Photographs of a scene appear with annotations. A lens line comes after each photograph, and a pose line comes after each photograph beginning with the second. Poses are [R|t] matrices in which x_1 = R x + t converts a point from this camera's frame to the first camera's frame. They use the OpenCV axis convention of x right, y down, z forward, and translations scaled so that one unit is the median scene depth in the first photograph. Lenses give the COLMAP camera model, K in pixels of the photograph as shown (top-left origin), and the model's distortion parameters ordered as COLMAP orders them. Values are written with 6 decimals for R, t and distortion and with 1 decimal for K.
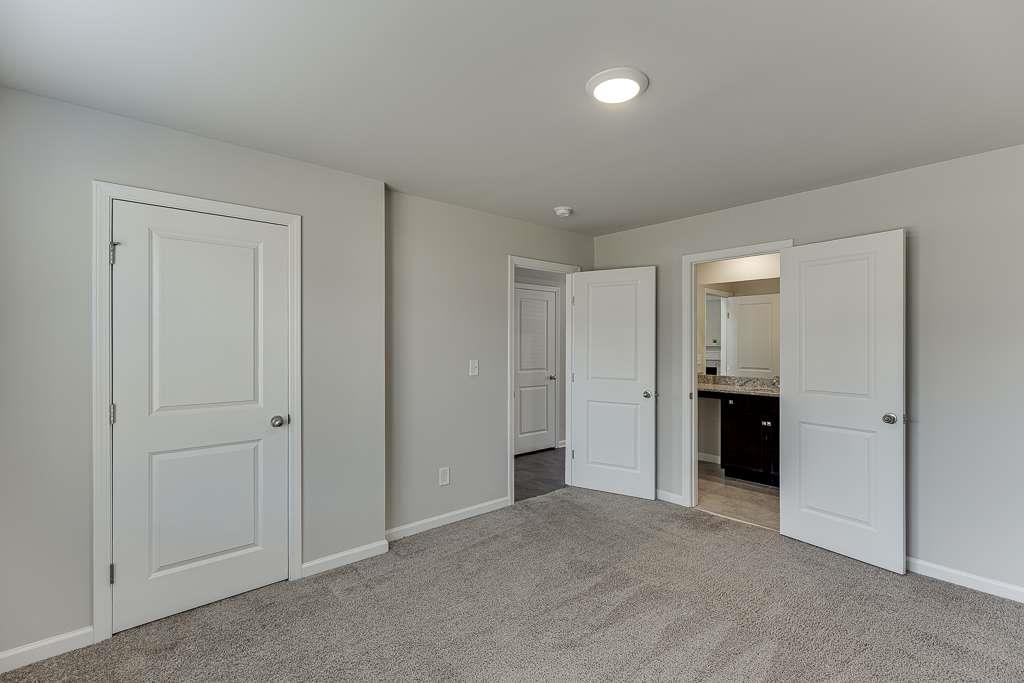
lens RADIAL K [[467.6, 0, 512.0], [0, 467.6, 341.5], [0, 0, 1]] dist [0.005871, 0.000282]
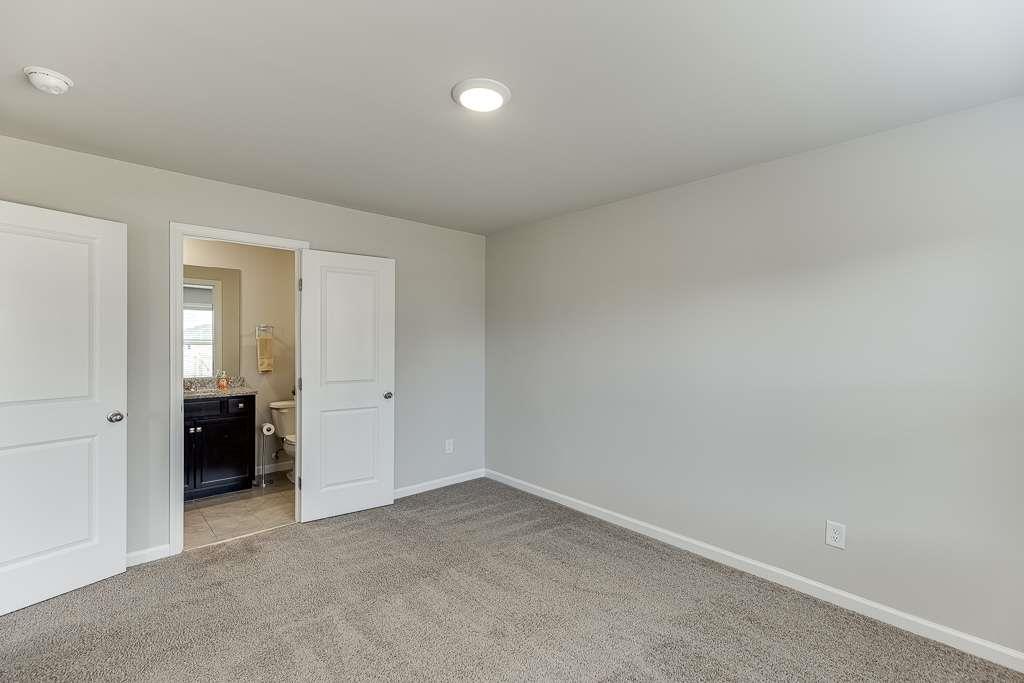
lens RADIAL K [[467.6, 0, 512.0], [0, 467.6, 341.5], [0, 0, 1]] dist [0.005871, 0.000282]
pose [[-0.054373, 0.003215, 0.998516, -0.463897], [-0.008840, 0.999954, -0.003701, 0.006737], [-0.998482, -0.009029, -0.054342, 0.557534]]
